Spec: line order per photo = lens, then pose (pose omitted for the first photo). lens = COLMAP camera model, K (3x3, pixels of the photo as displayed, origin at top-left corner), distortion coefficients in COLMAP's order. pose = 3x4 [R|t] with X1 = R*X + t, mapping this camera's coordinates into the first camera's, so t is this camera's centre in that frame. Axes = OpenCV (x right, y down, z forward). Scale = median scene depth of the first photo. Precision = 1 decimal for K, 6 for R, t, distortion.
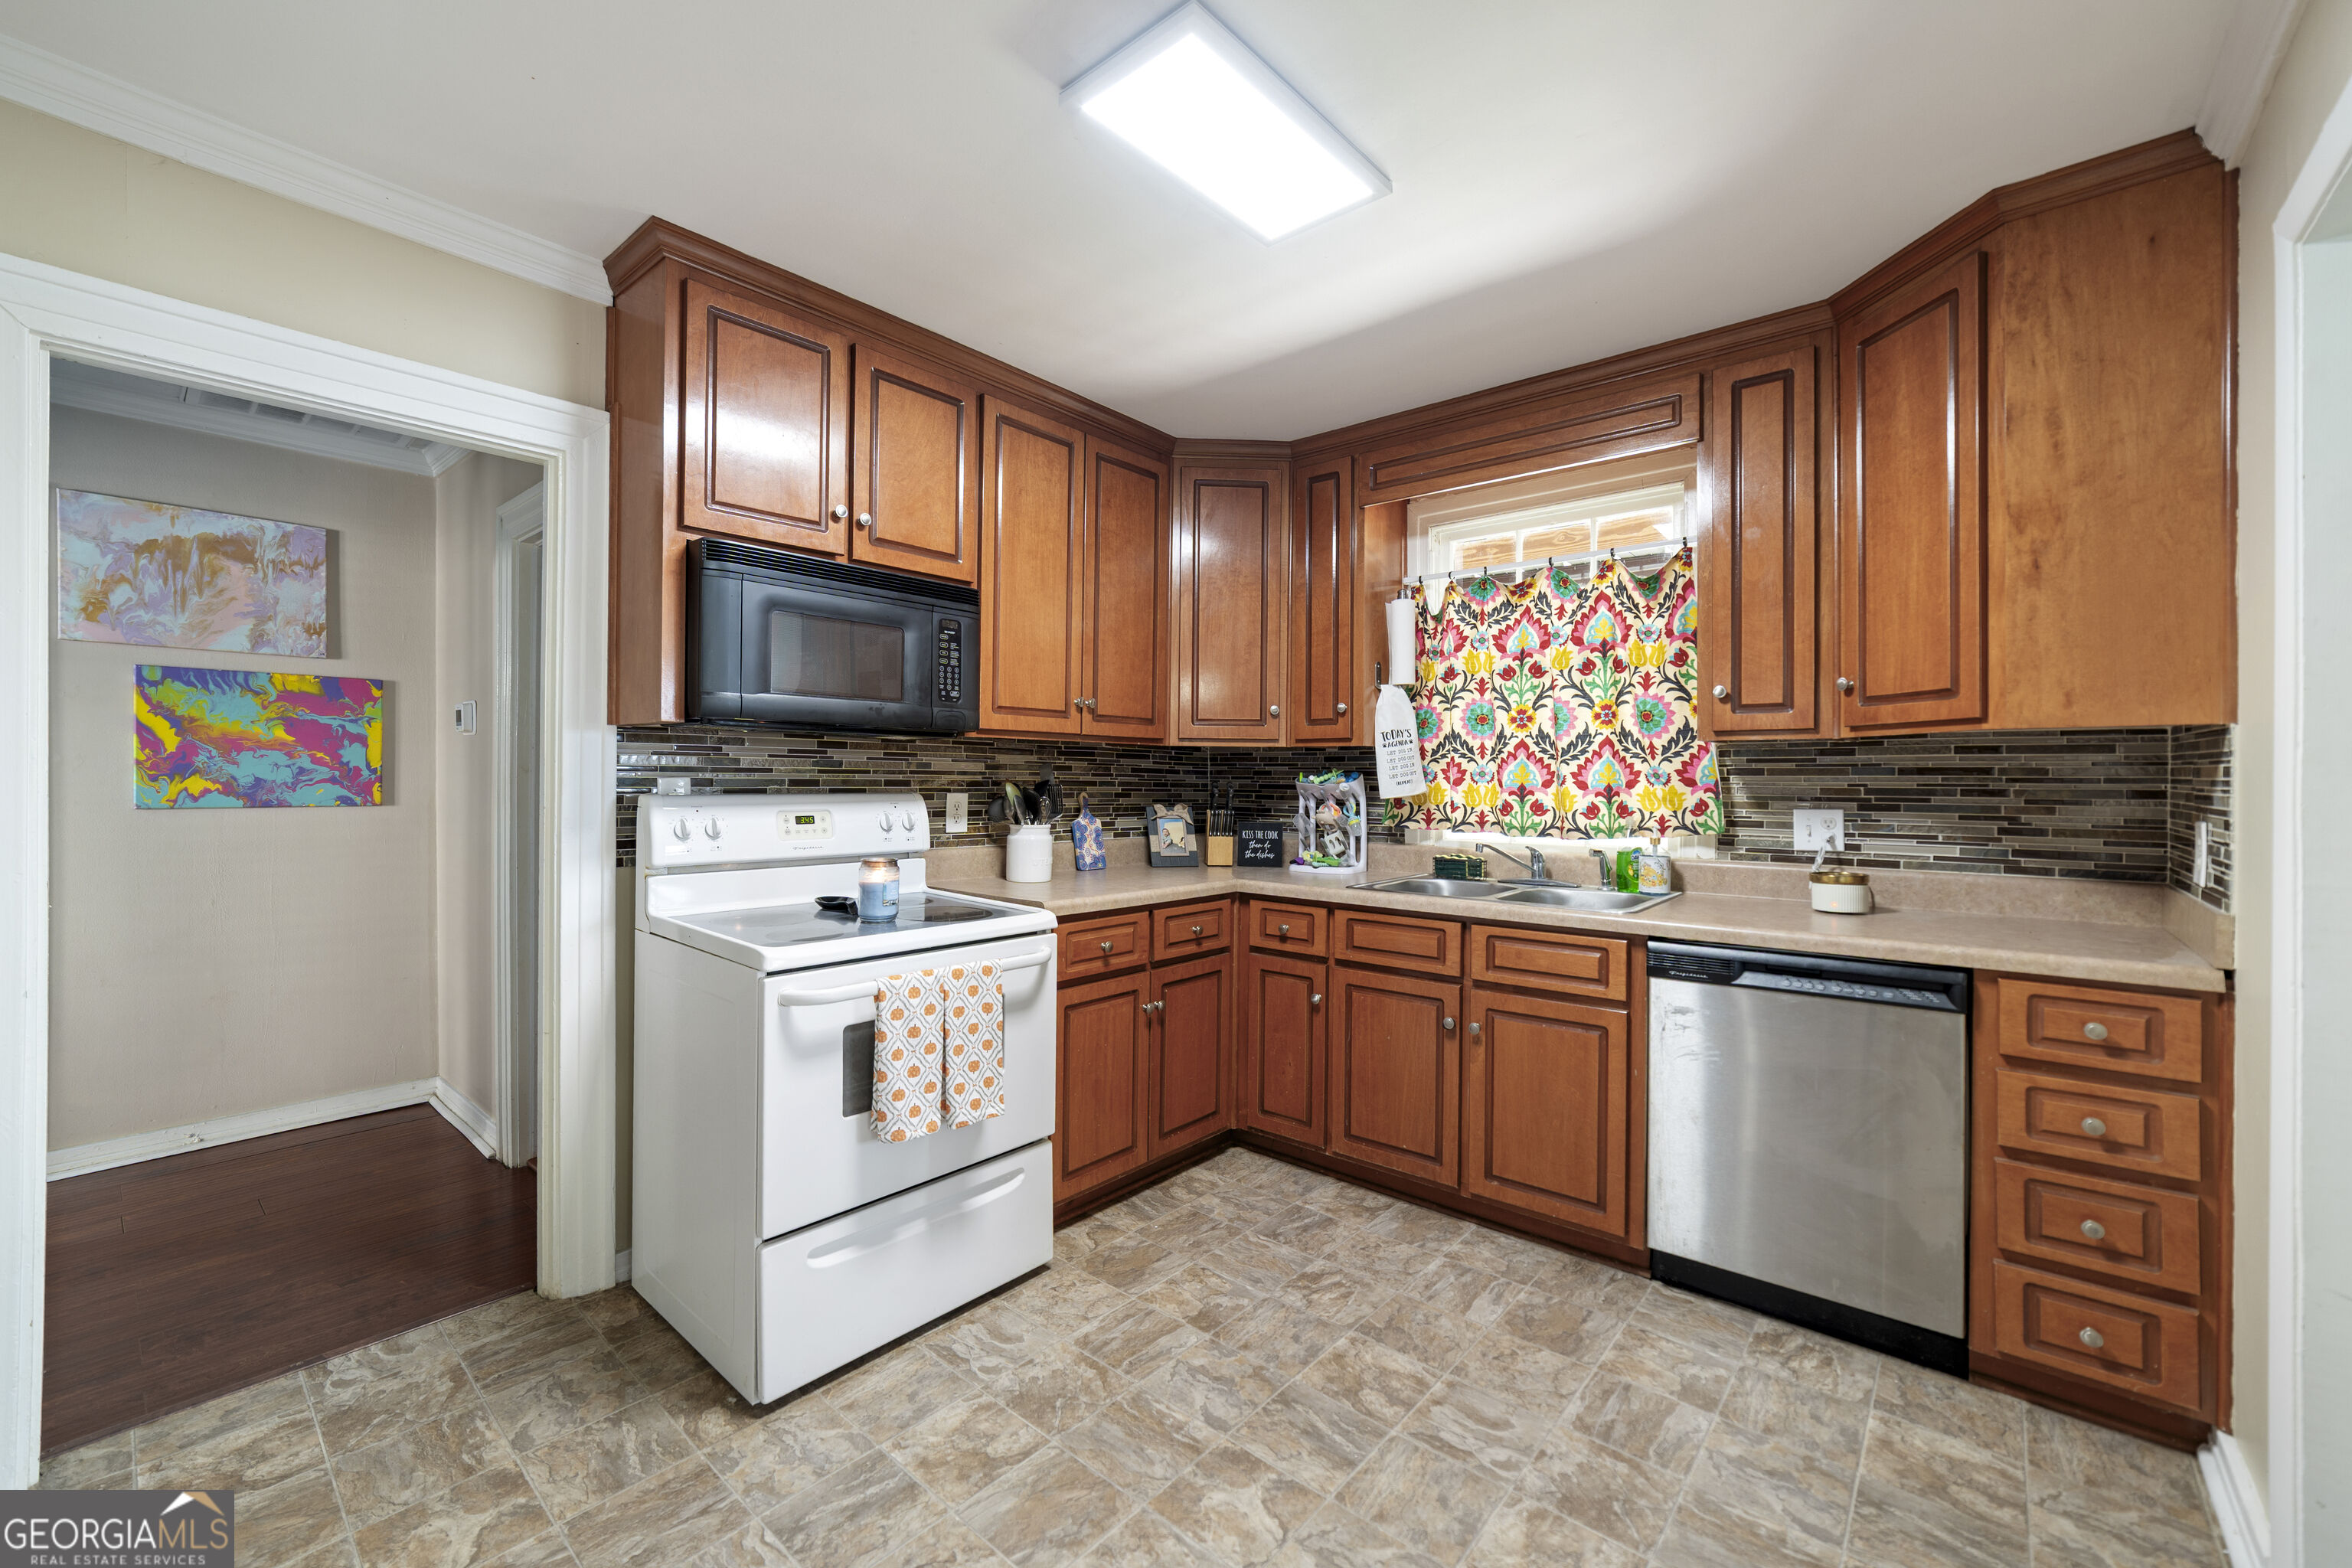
lens RADIAL K [[955.9, 0, 1176.0], [0, 955.9, 784.0], [0, 0, 1]] dist [-0.018322, 0.007439]
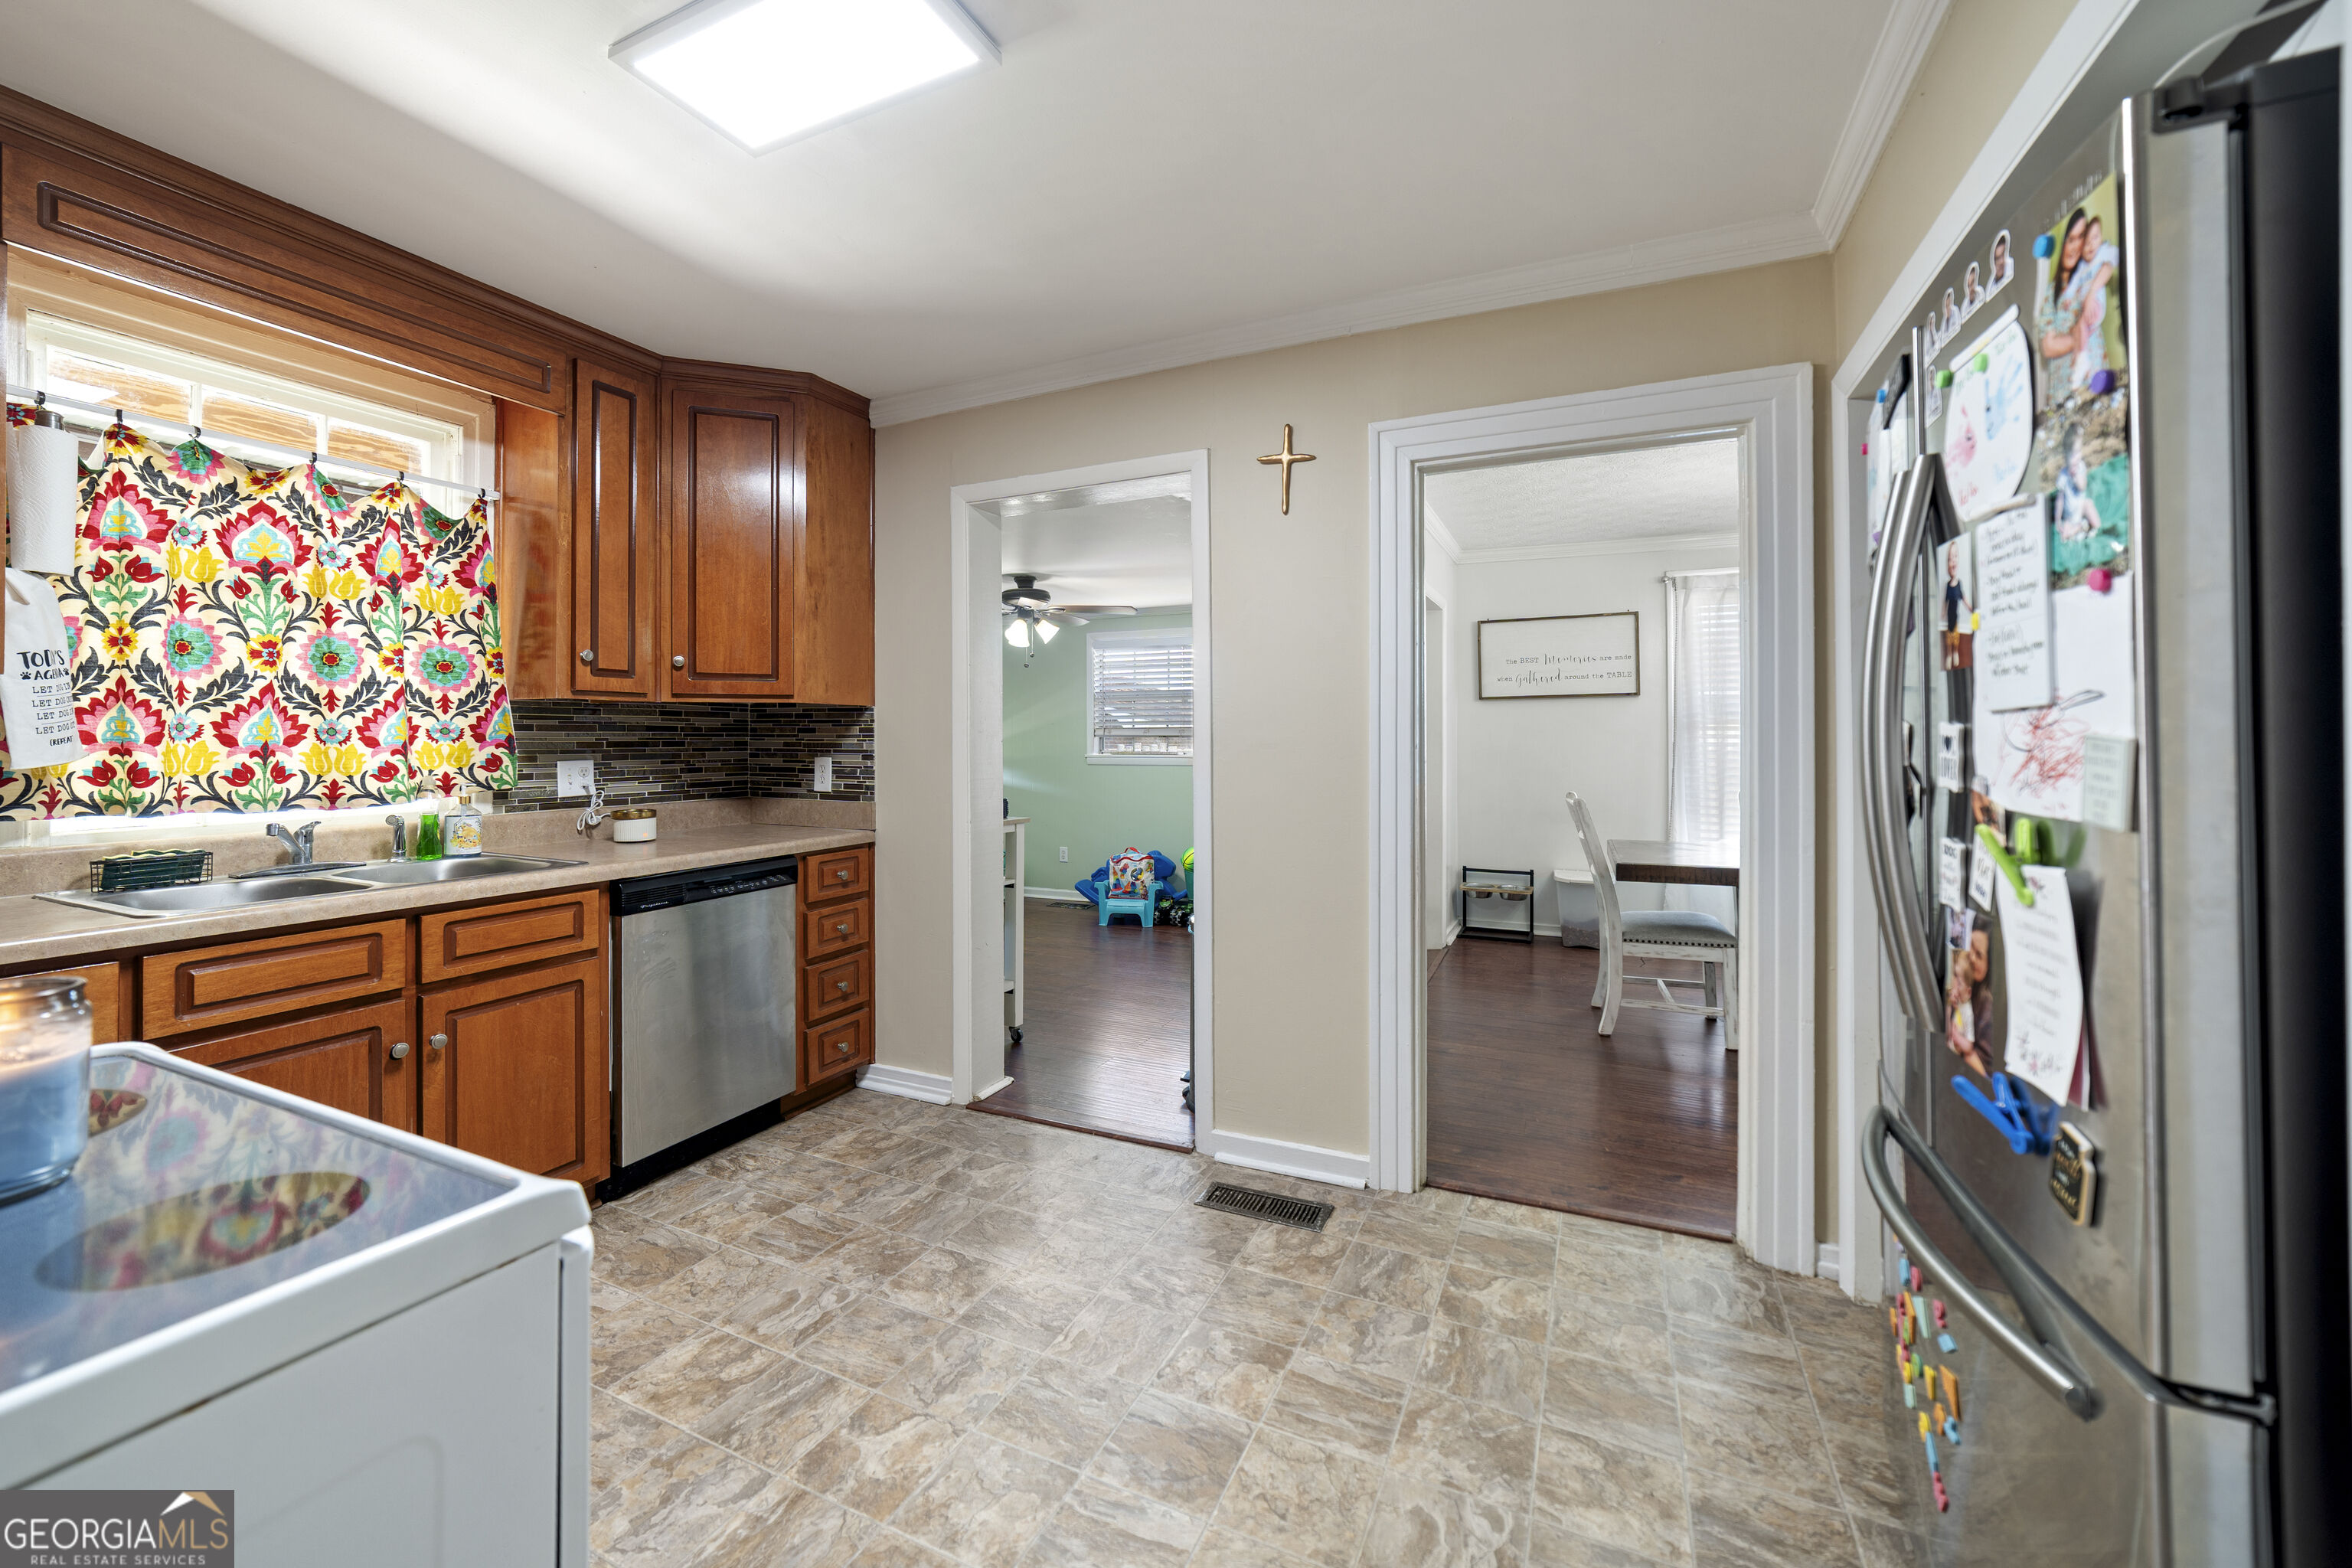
lens RADIAL K [[924.5, 0, 1170.1], [0, 924.5, 733.0], [0, 0, 1]] dist [-0.017754, 0.006821]
pose [[-0.275953, 0.001798, 0.961170, -0.625769], [0.006719, 0.999977, 0.000059, -0.002016], [-0.961148, 0.006474, -0.275958, 0.633222]]
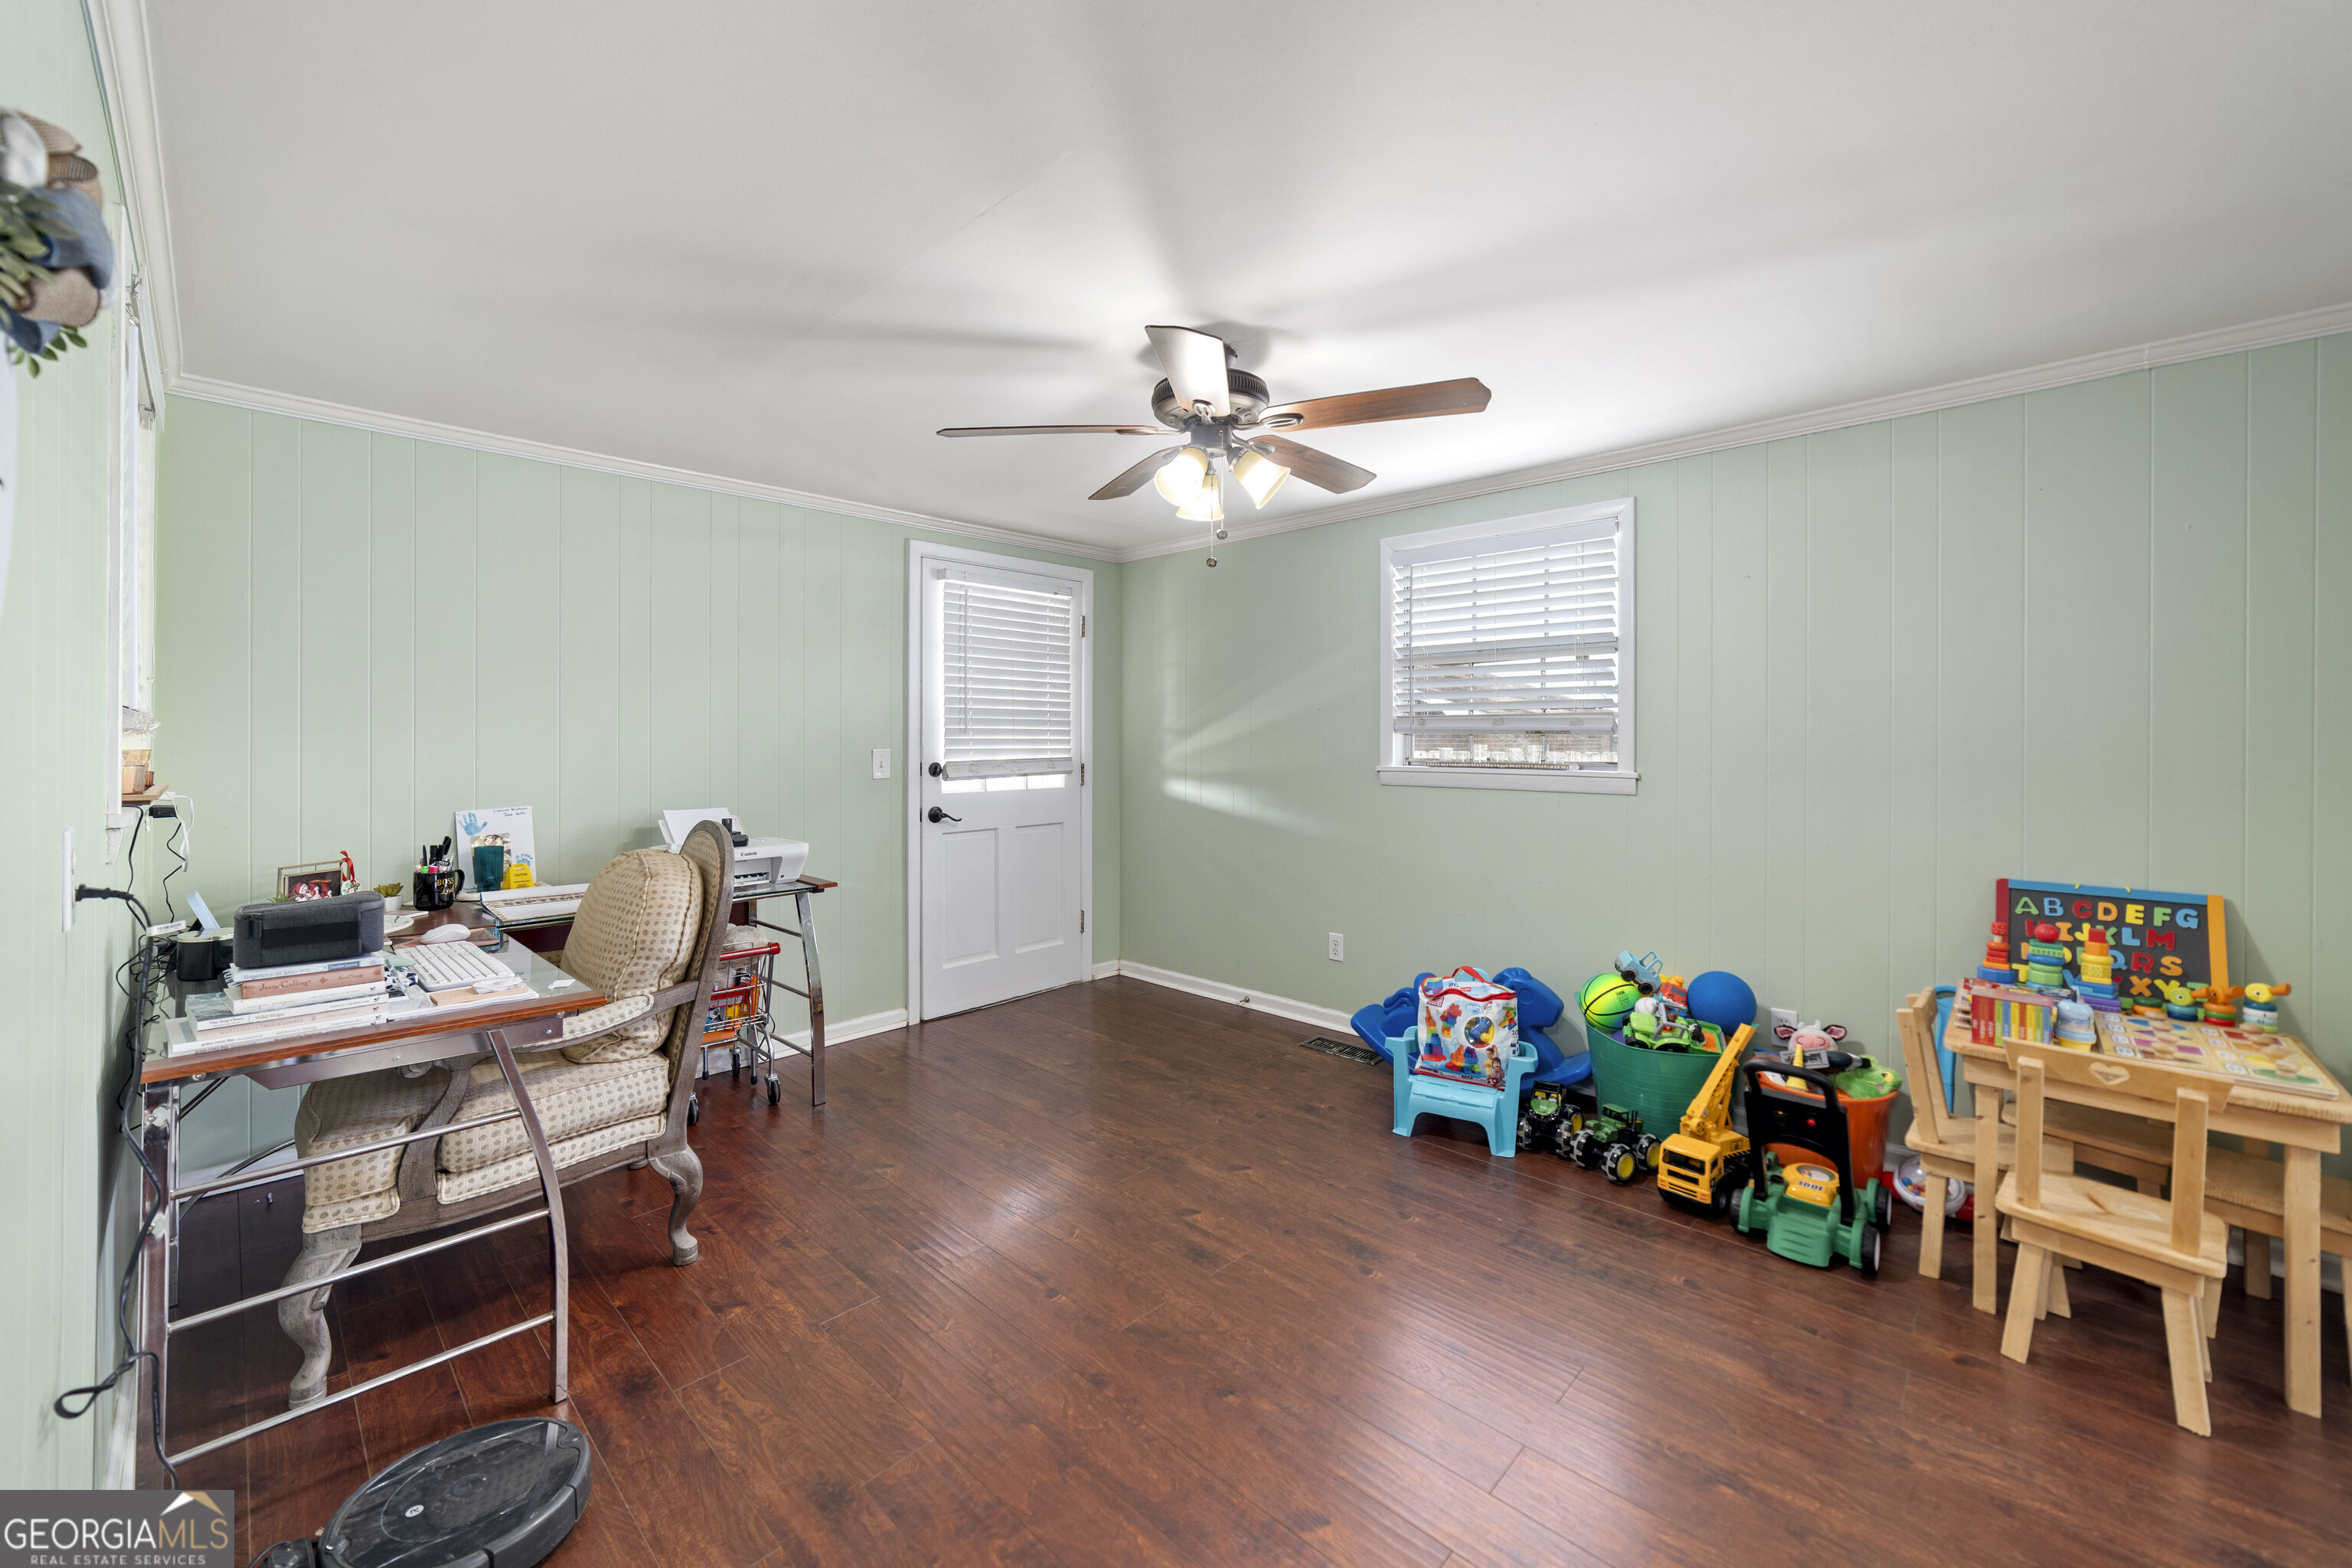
lens RADIAL K [[924.5, 0, 1170.1], [0, 924.5, 733.0], [0, 0, 1]] dist [-0.017754, 0.006821]
pose [[0.063672, -0.002750, 0.997967, 0.628037], [0.005652, 0.999981, 0.002395, 0.006291], [-0.997955, 0.005488, 0.063686, 0.341808]]
